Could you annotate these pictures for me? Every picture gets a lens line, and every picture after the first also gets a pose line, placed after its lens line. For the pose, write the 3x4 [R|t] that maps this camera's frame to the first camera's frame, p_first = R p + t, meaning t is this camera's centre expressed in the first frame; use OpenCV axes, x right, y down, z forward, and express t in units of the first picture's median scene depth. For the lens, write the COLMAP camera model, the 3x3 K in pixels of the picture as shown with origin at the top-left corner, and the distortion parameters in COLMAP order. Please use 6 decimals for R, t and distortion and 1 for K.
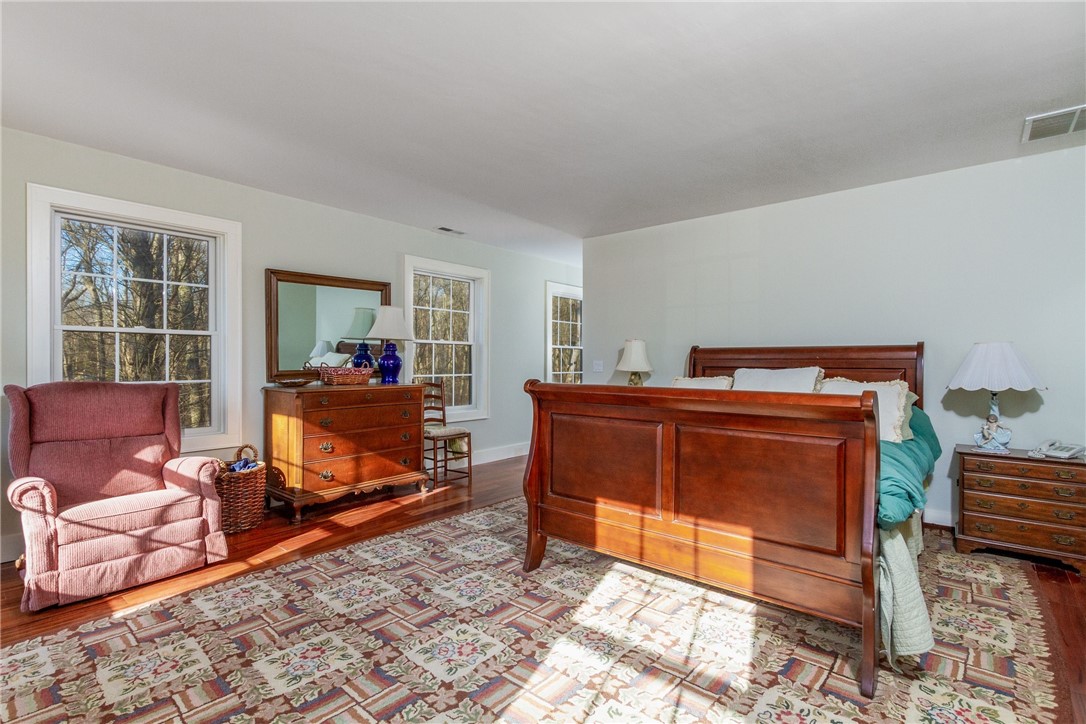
lens RADIAL K [[500.1, 0, 543.0], [0, 500.1, 362.0], [0, 0, 1]] dist [0.011837, -0.007797]
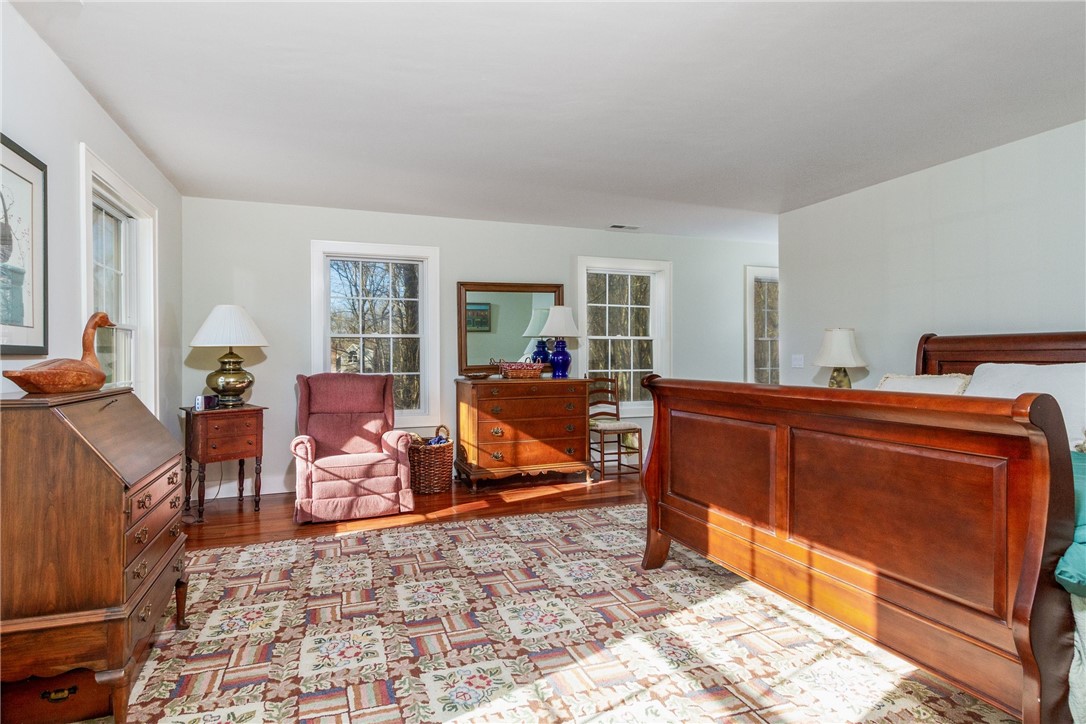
lens RADIAL K [[509.8, 0, 504.7], [0, 509.8, 359.0], [0, 0, 1]] dist [0.000689, -0.000316]
pose [[0.857030, -0.005765, -0.515234, 0.274783], [0.006809, 0.999977, 0.000137, 0.002947], [0.515221, -0.003626, 0.857050, -0.002136]]
